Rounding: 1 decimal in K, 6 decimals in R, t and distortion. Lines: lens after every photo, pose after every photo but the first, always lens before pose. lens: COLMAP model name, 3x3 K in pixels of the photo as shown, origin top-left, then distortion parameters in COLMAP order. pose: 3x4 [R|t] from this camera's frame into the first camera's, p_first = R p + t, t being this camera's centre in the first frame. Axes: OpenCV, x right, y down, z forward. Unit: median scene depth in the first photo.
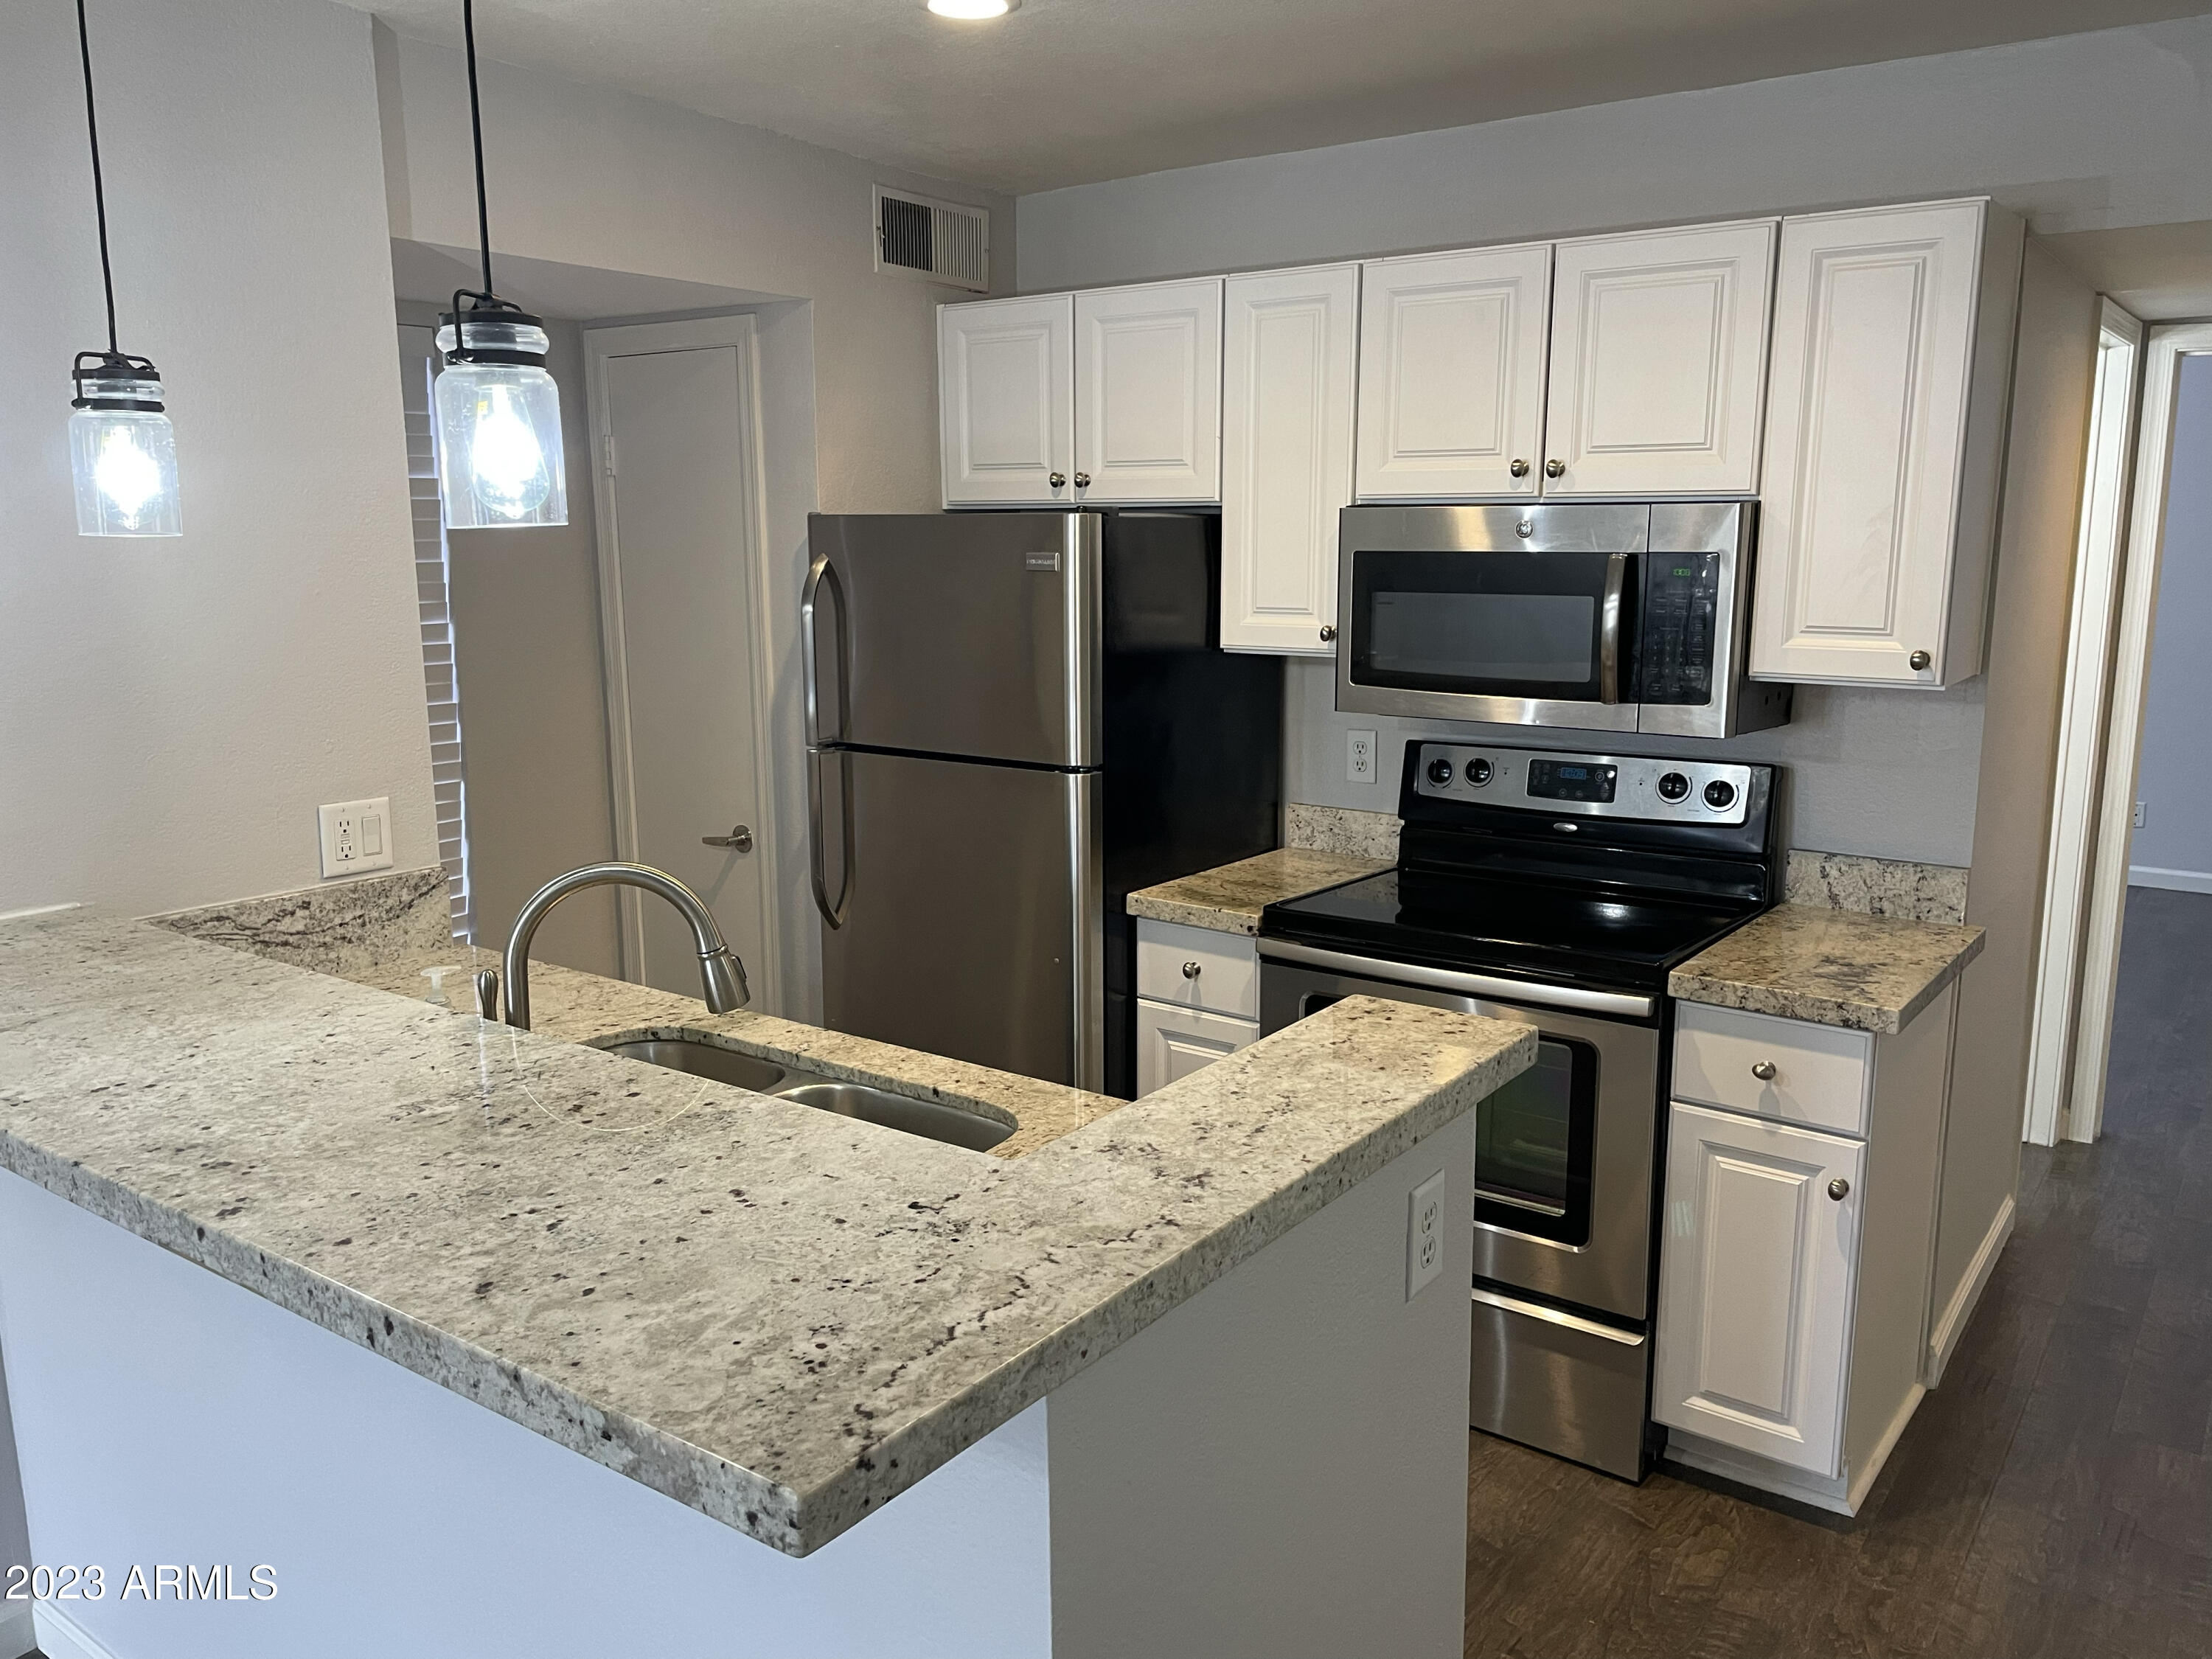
lens RADIAL K [[1675.6, 0, 1112.3], [0, 1675.6, 828.9], [0, 0, 1]] dist [0.053369, -0.084807]
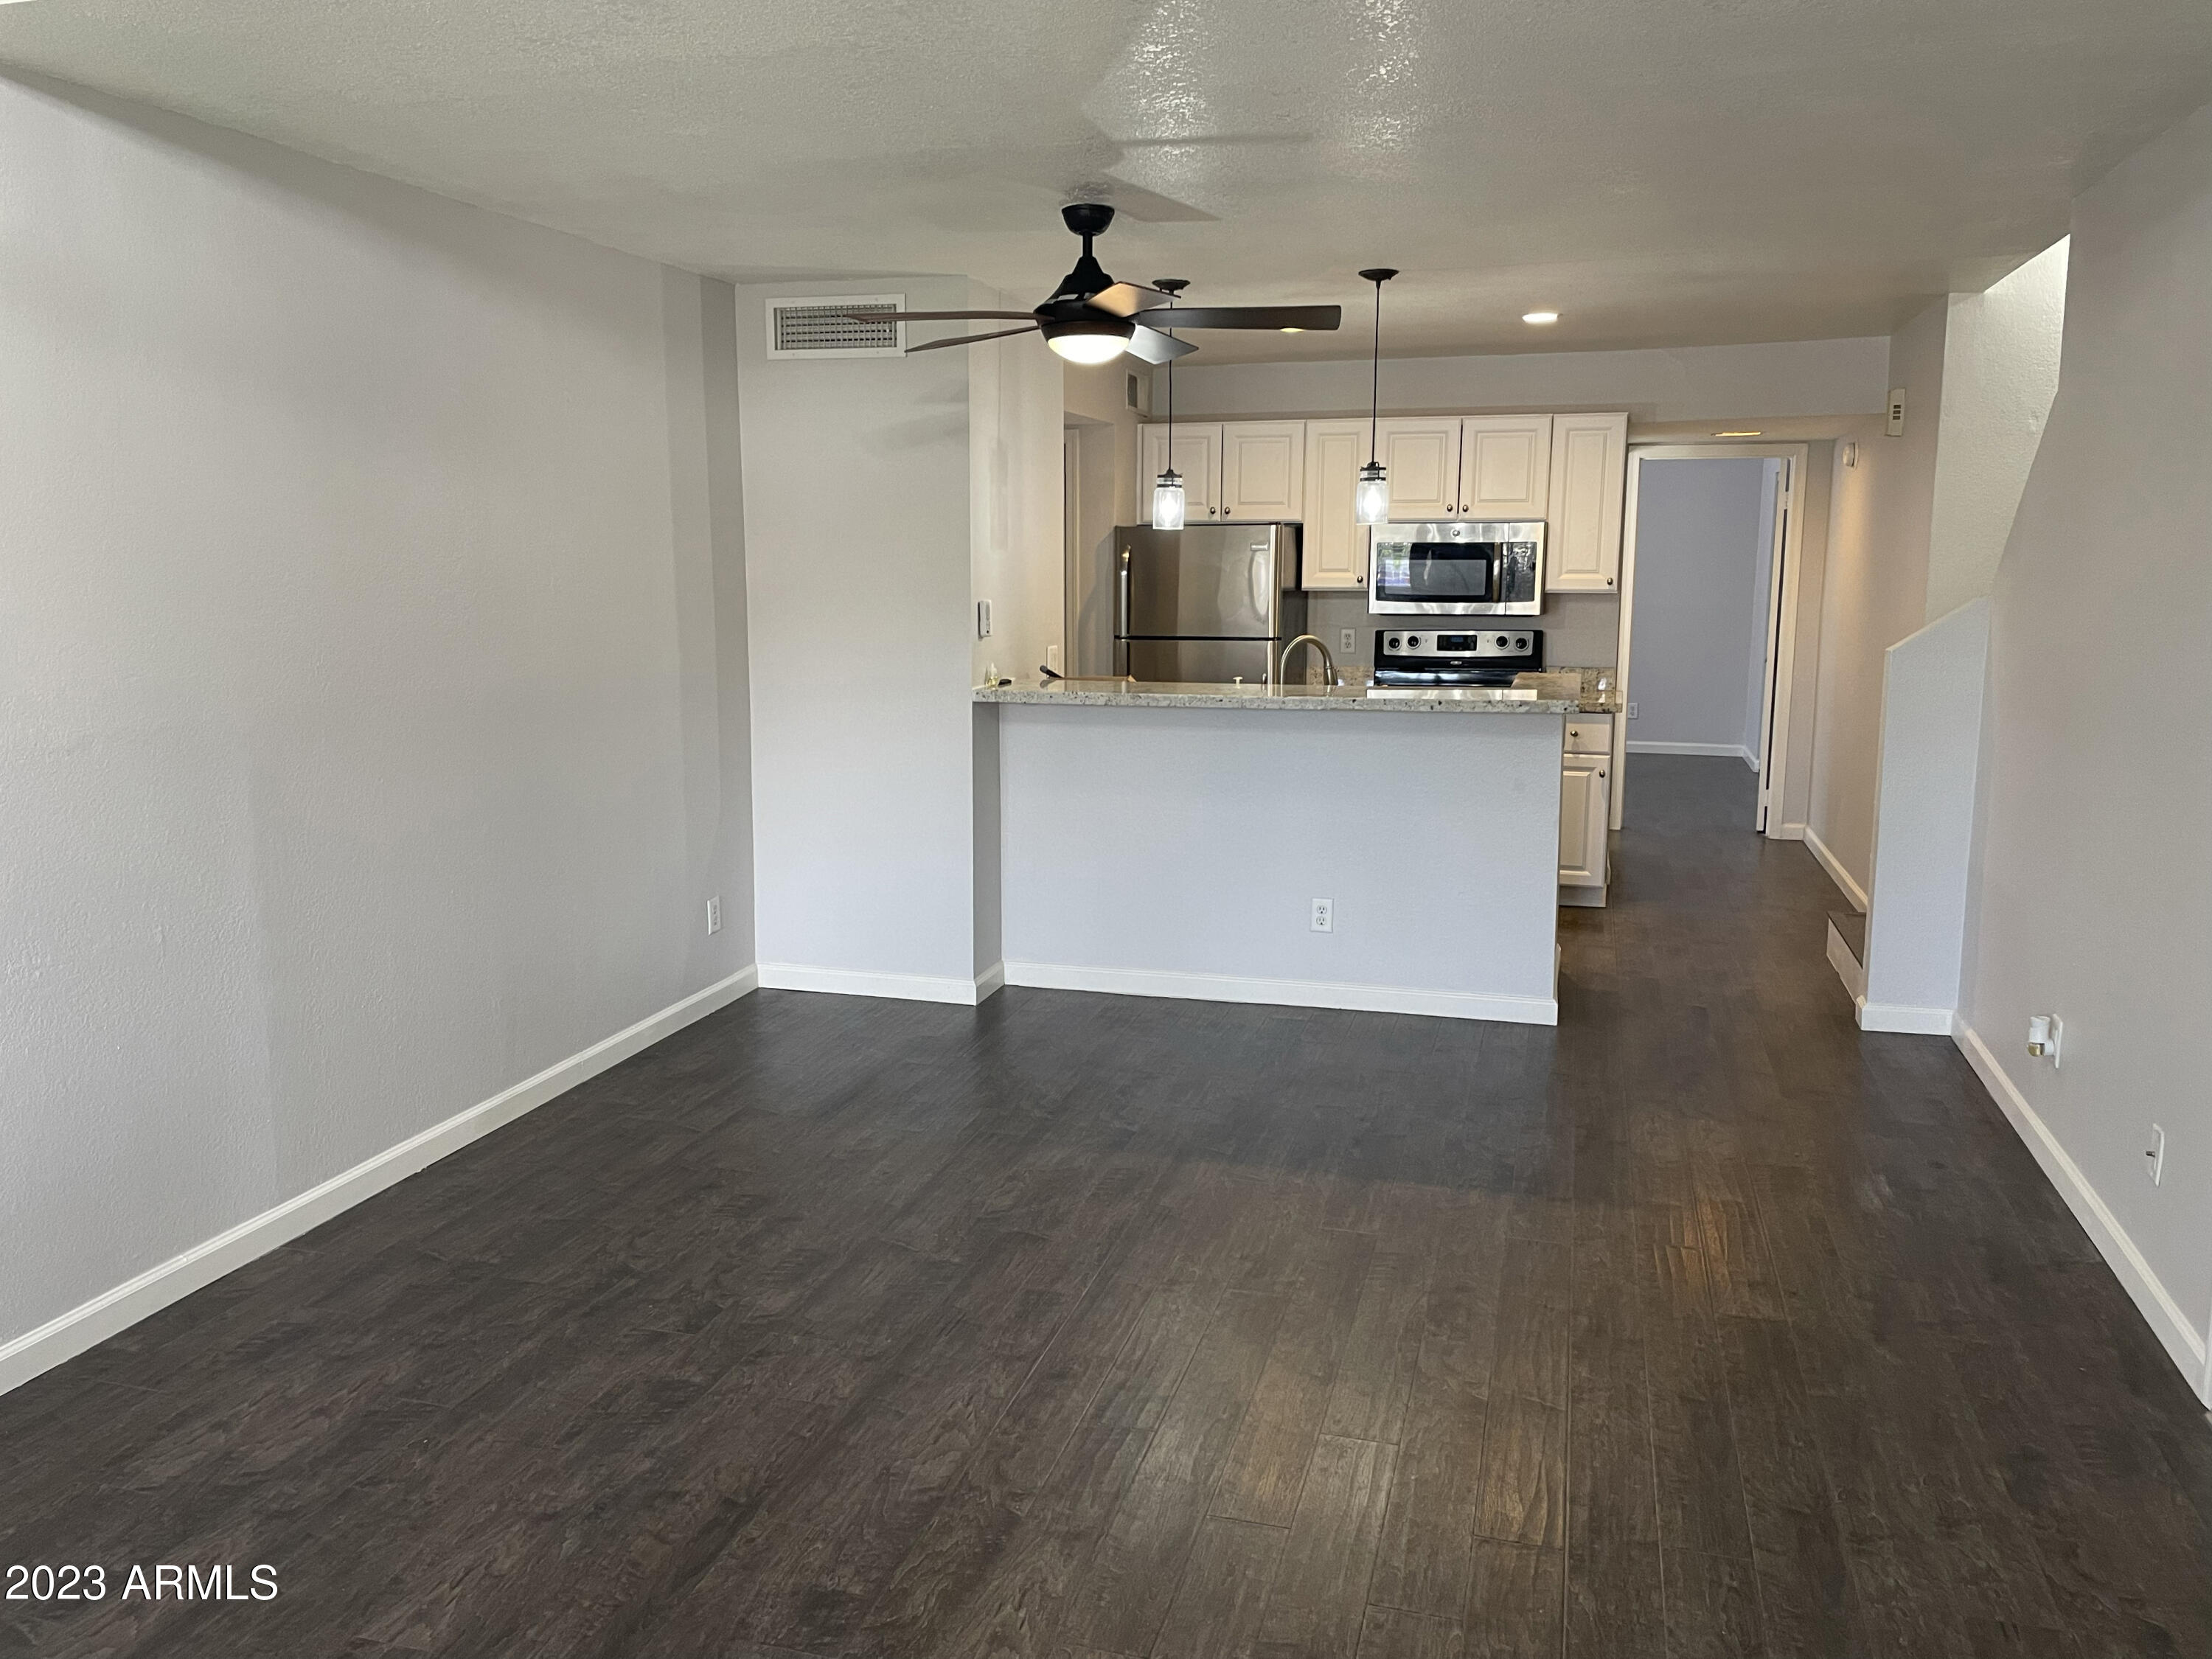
lens RADIAL K [[1675.6, 0, 1101.7], [0, 1675.6, 825.3], [0, 0, 1]] dist [0.053369, -0.084807]
pose [[0.937926, -0.052270, 0.342873, -1.088057], [0.059152, 0.998202, -0.009638, 0.236706], [-0.341753, 0.029322, 0.939332, -1.095726]]
